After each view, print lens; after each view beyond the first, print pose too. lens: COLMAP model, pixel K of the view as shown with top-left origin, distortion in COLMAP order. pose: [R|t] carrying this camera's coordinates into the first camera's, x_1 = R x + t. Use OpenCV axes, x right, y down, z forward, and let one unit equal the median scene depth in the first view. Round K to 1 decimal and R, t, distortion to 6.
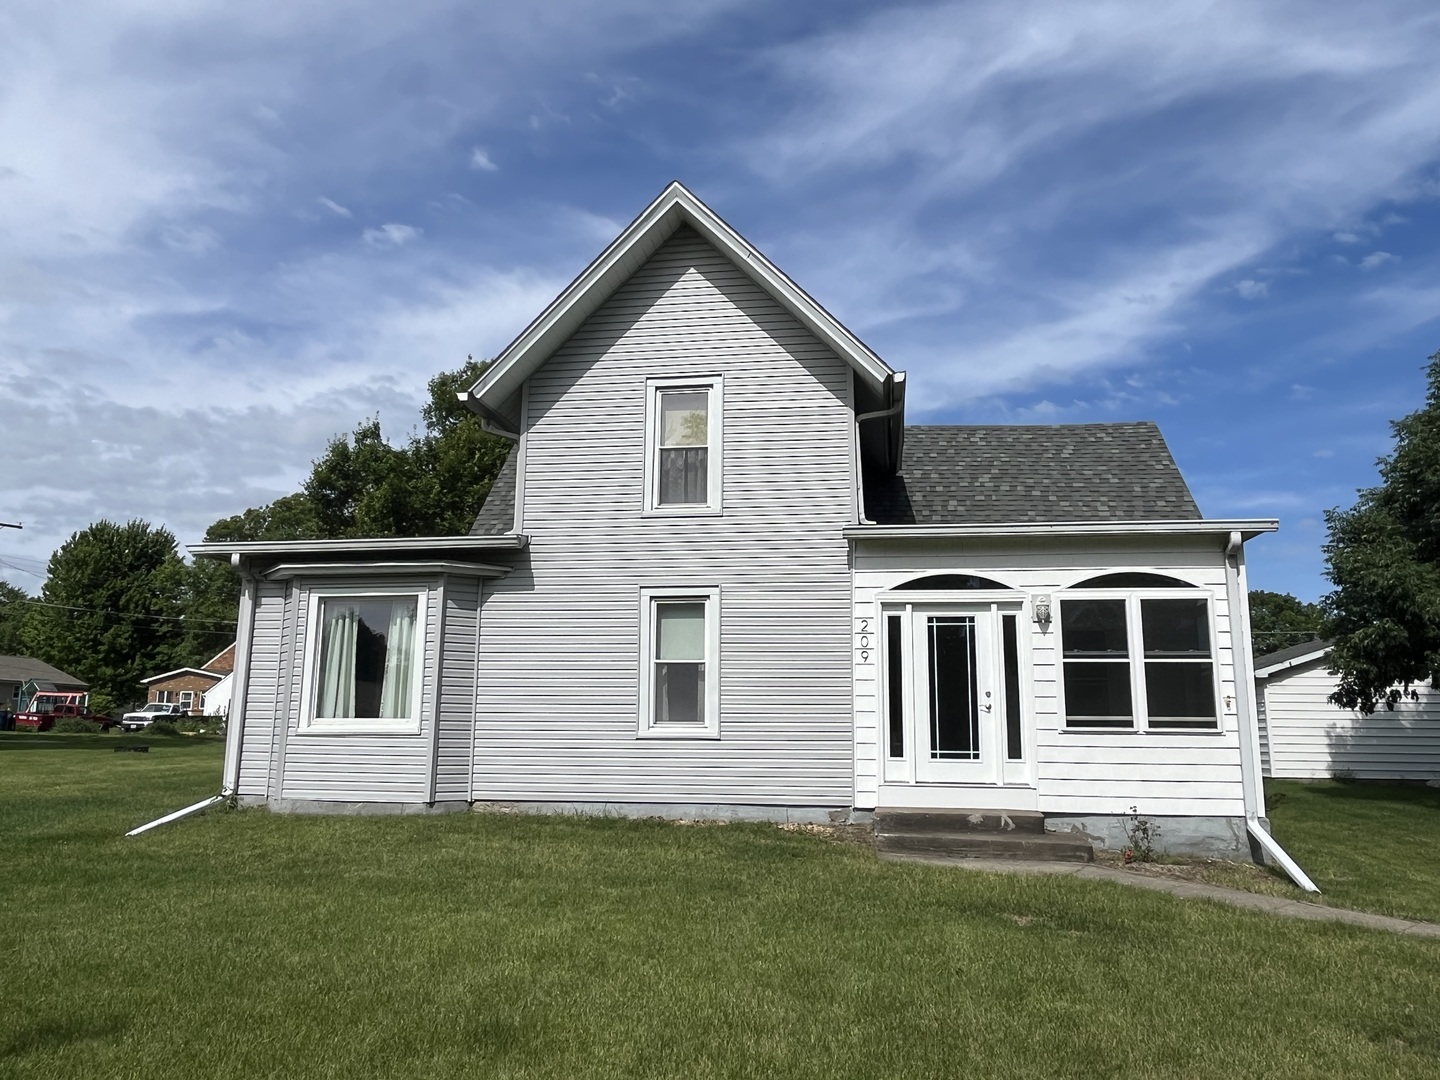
lens RADIAL K [[1034.7, 0, 717.8], [0, 1034.7, 561.2], [0, 0, 1]] dist [-0.001240, -0.013779]
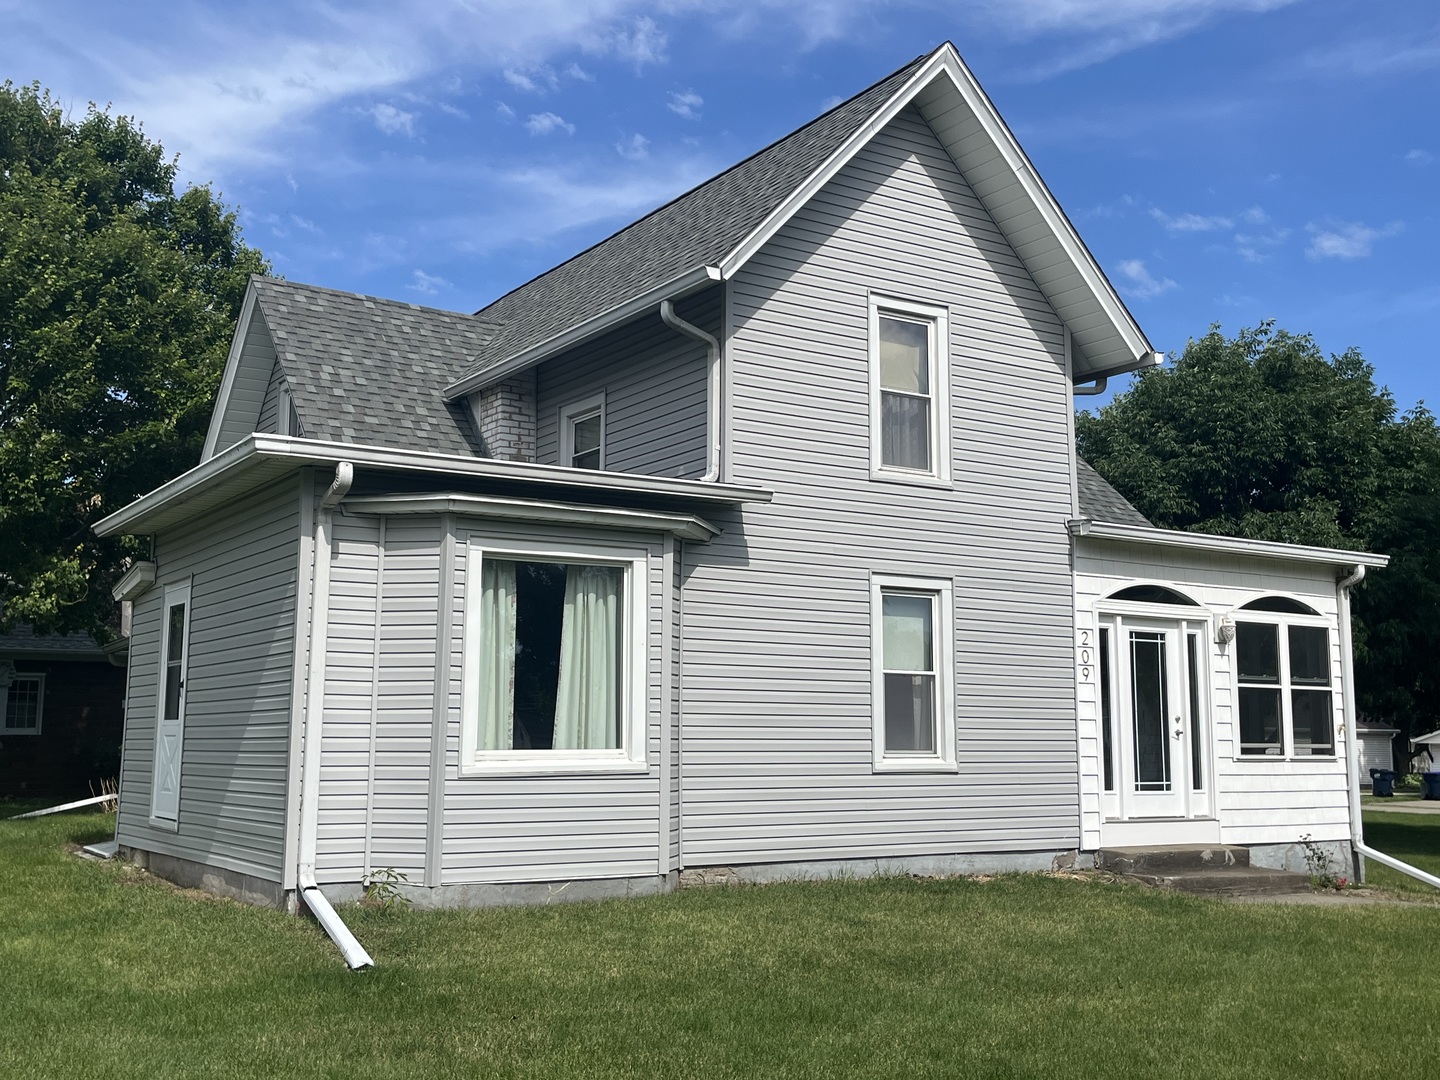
lens RADIAL K [[1597.6, 0, 712.9], [0, 1597.6, 528.8], [0, 0, 1]] dist [0.042102, 0.000000]
pose [[0.739315, 0.083168, 0.668204, -0.981360], [-0.107377, 0.994206, -0.004940, 0.011841], [-0.664743, -0.068097, 0.743962, 0.223166]]
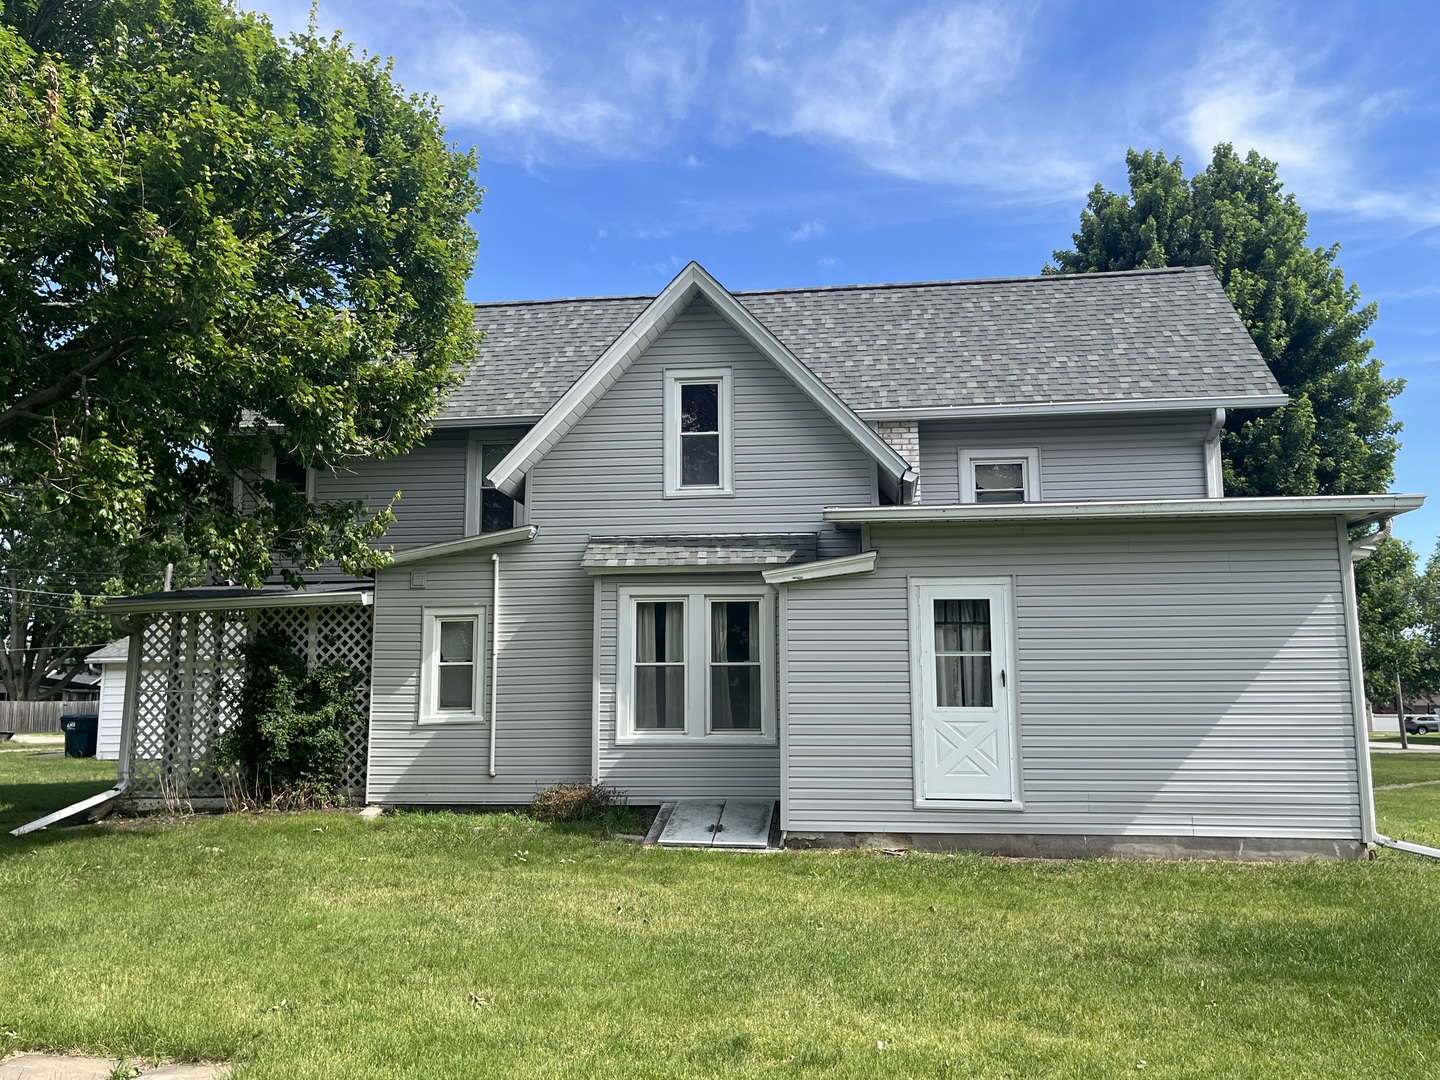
lens RADIAL K [[1225.5, 0, 727.2], [0, 1225.5, 535.7], [0, 0, 1]] dist [0.048000, -0.014791]
pose [[-0.062333, 0.115120, 0.991394, -1.454649], [-0.159894, 0.979344, -0.123774, 0.211935], [-0.985164, -0.166233, -0.042639, 1.645020]]
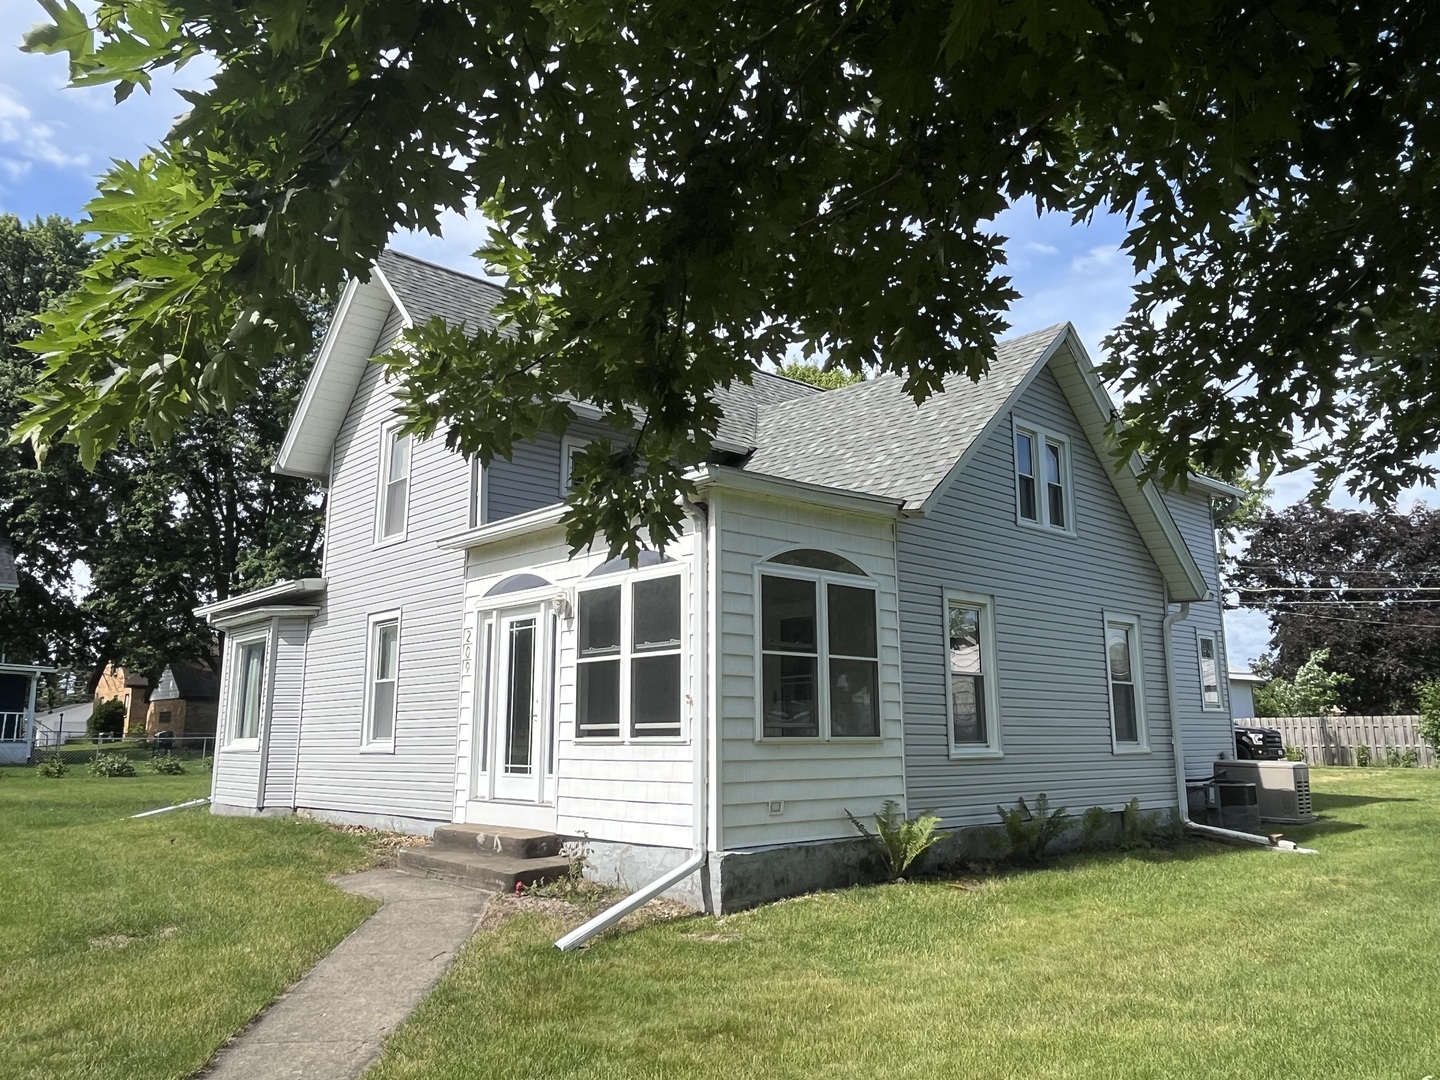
lens RADIAL K [[1034.7, 0, 726.9], [0, 1034.7, 537.0], [0, 0, 1]] dist [-0.001240, -0.013779]
pose [[0.796789, -0.130162, -0.590072, 0.927777], [0.110227, 0.991448, -0.069858, 0.064557], [0.594118, -0.009380, 0.804323, 0.356918]]
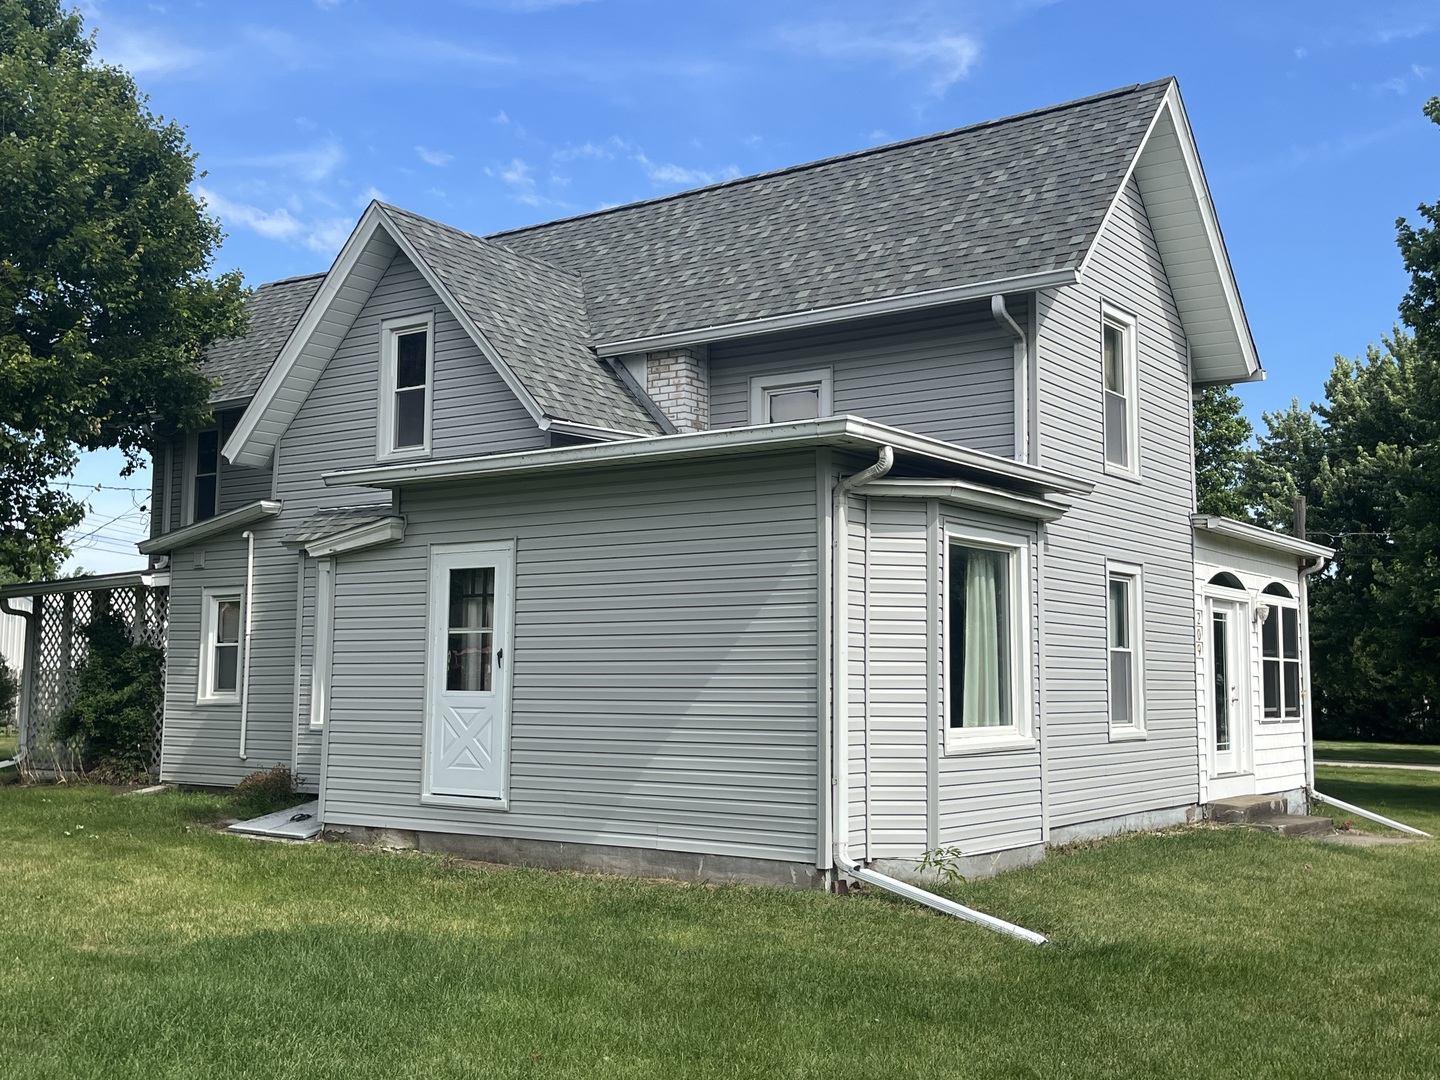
lens RADIAL K [[1597.6, 0, 728.0], [0, 1597.6, 549.2], [0, 0, 1]] dist [0.042102, 0.000000]
pose [[0.432705, 0.069675, 0.898839, -1.408785], [-0.150898, 0.988541, -0.003986, 0.070841], [-0.888817, -0.133908, 0.438261, 0.741368]]
